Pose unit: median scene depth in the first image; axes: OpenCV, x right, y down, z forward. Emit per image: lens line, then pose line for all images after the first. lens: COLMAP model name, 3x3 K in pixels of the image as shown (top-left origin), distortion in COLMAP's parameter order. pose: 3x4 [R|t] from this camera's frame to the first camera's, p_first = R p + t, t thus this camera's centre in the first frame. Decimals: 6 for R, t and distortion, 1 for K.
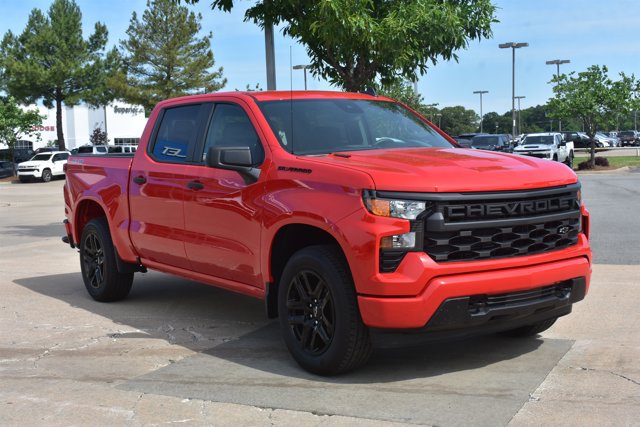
lens RADIAL K [[914.2, 0, 320.0], [0, 914.2, 213.5], [0, 0, 1]] dist [-0.118530, -0.008687]
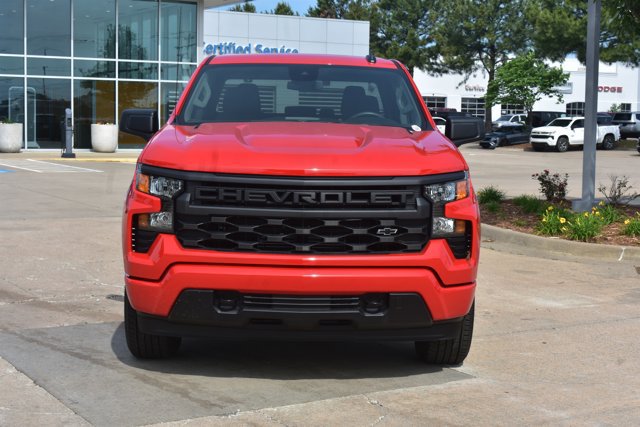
lens RADIAL K [[1090.9, 0, 320.0], [0, 1090.9, 213.5], [0, 0, 1]] dist [-0.009267, -0.002779]
pose [[0.819774, 0.092304, -0.565199, 0.099306], [-0.081088, 0.995691, 0.044998, -0.004725], [0.566917, 0.008943, 0.823726, 0.020921]]
